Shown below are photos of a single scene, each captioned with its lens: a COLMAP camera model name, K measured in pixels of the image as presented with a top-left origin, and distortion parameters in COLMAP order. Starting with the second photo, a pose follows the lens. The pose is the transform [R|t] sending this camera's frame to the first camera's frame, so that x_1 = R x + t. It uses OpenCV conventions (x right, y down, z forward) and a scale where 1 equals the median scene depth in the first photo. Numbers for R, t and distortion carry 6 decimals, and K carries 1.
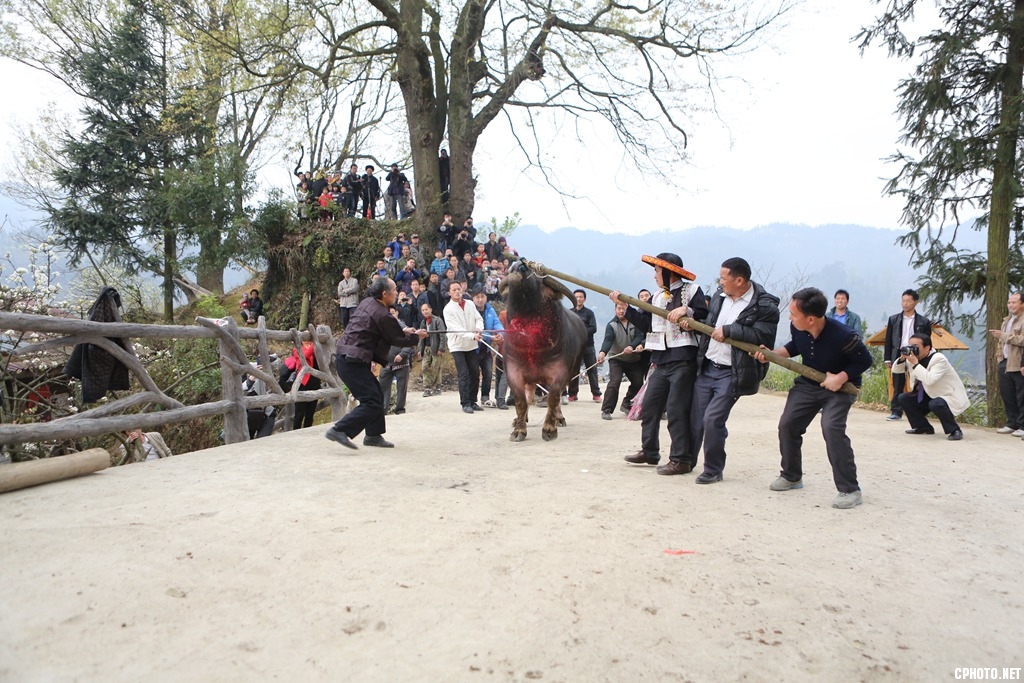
lens RADIAL K [[699.2, 0, 515.1], [0, 699.2, 341.3], [0, 0, 1]] dist [-0.075703, 0.044269]
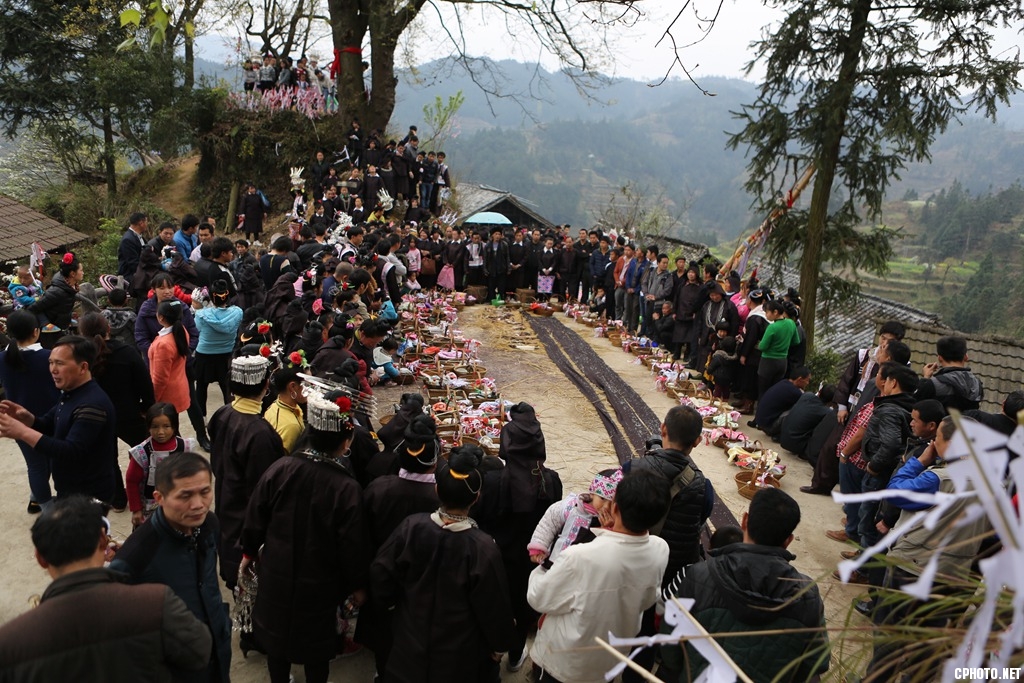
lens RADIAL K [[699.2, 0, 514.7], [0, 699.2, 338.9], [0, 0, 1]] dist [-0.075703, 0.044269]
pose [[0.998350, 0.051568, 0.025249, 0.139671], [-0.055678, 0.976901, 0.206313, -0.095298], [-0.014026, -0.207378, 0.978160, -0.105013]]
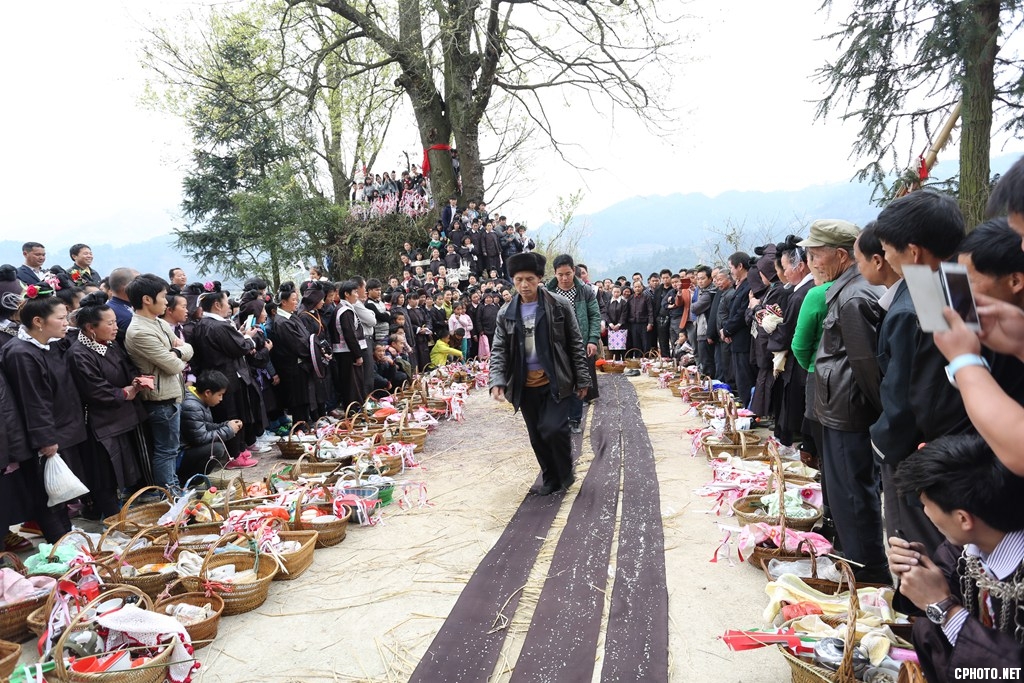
lens RADIAL K [[574.9, 0, 502.9], [0, 574.9, 341.2], [0, 0, 1]] dist [-0.034106, 0.019758]
pose [[0.954289, -0.046423, -0.295260, 0.279716], [0.066643, 0.996043, 0.058788, -0.013880], [0.291362, -0.075778, 0.953607, 0.169557]]
